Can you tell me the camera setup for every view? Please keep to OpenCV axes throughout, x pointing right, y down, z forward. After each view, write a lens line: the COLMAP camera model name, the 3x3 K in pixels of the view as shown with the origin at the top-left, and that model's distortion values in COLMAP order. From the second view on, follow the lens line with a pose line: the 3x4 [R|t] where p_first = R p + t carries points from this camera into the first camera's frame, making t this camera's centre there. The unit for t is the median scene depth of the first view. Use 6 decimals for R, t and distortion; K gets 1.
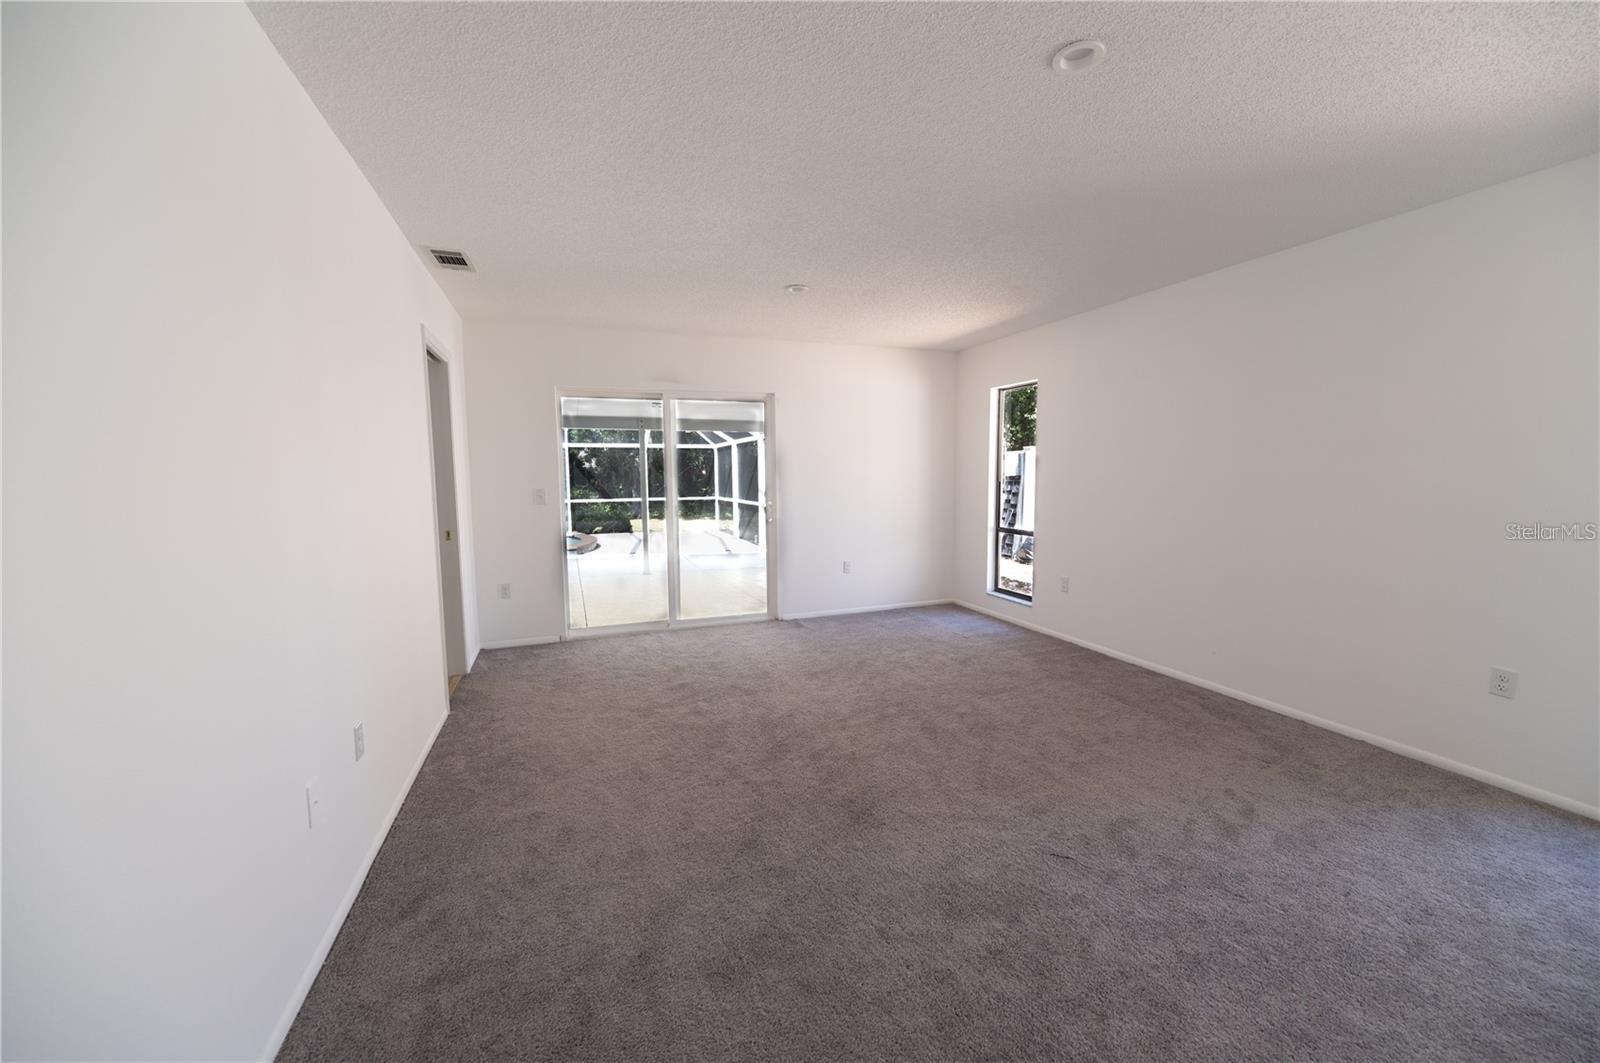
lens RADIAL K [[632.4, 0, 801.8], [0, 632.4, 529.8], [0, 0, 1]] dist [-0.001755, -0.000237]
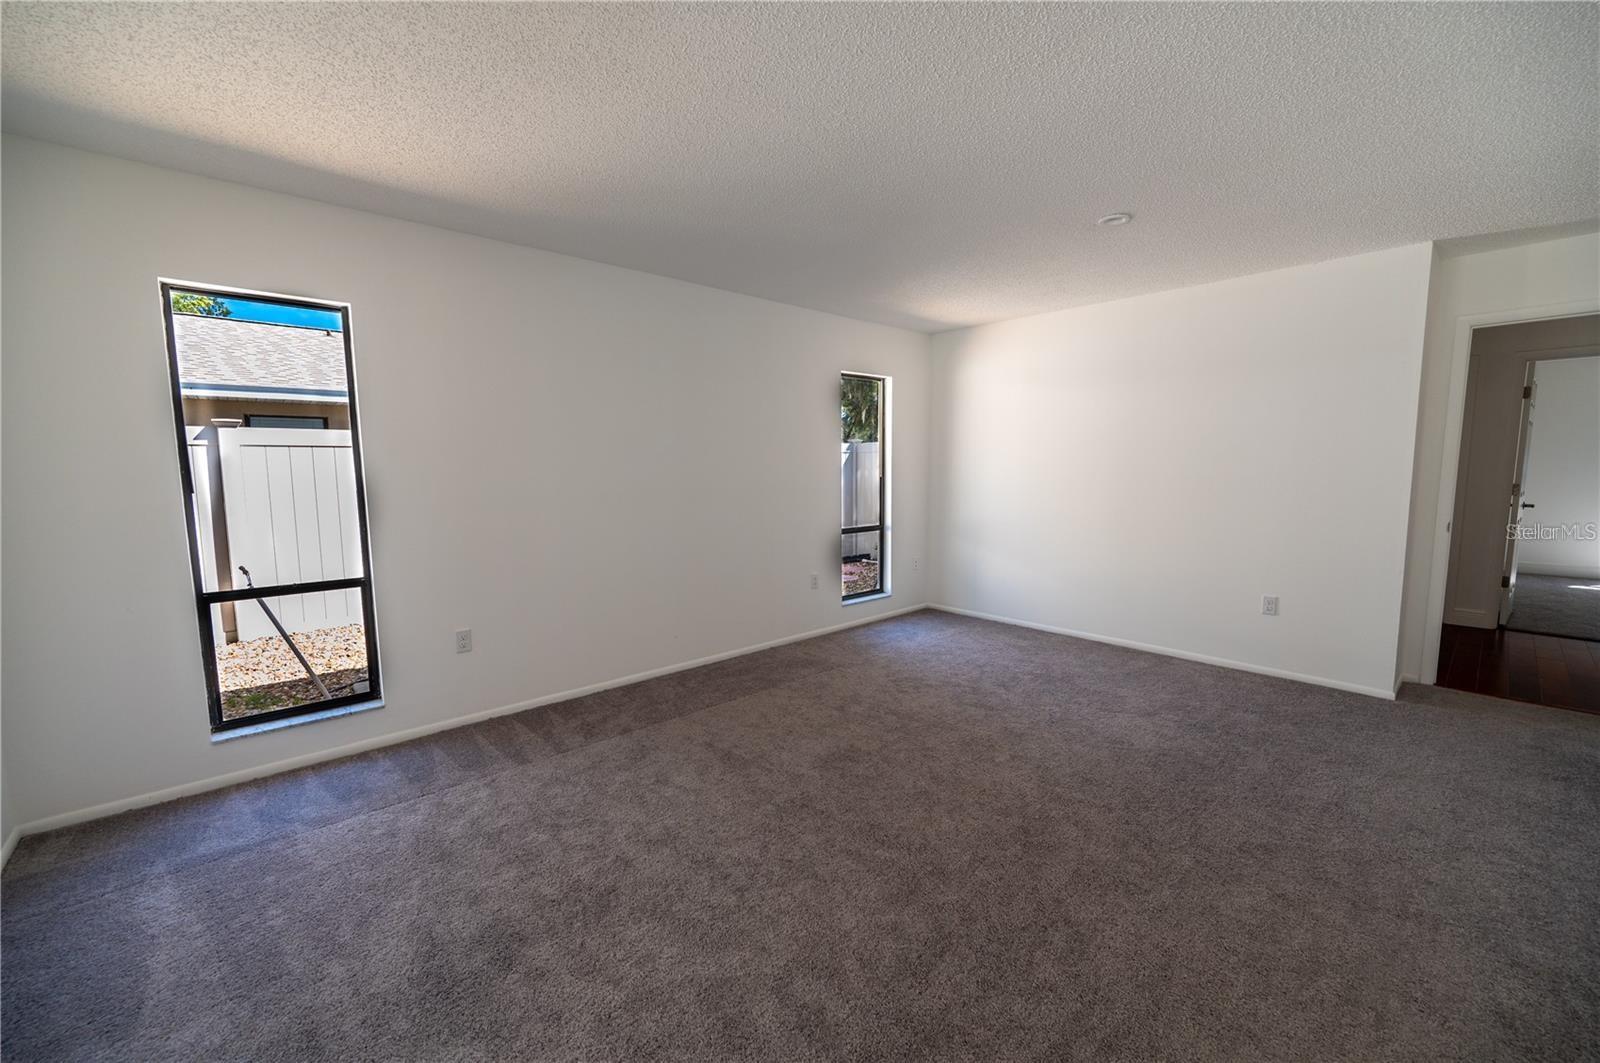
lens RADIAL K [[632.4, 0, 801.4], [0, 632.4, 532.4], [0, 0, 1]] dist [-0.001755, -0.000237]
pose [[-0.371610, -0.083898, 0.924590, -0.363466], [0.100382, 0.986438, 0.129856, -0.087580], [-0.922946, 0.141068, -0.358149, 1.046888]]
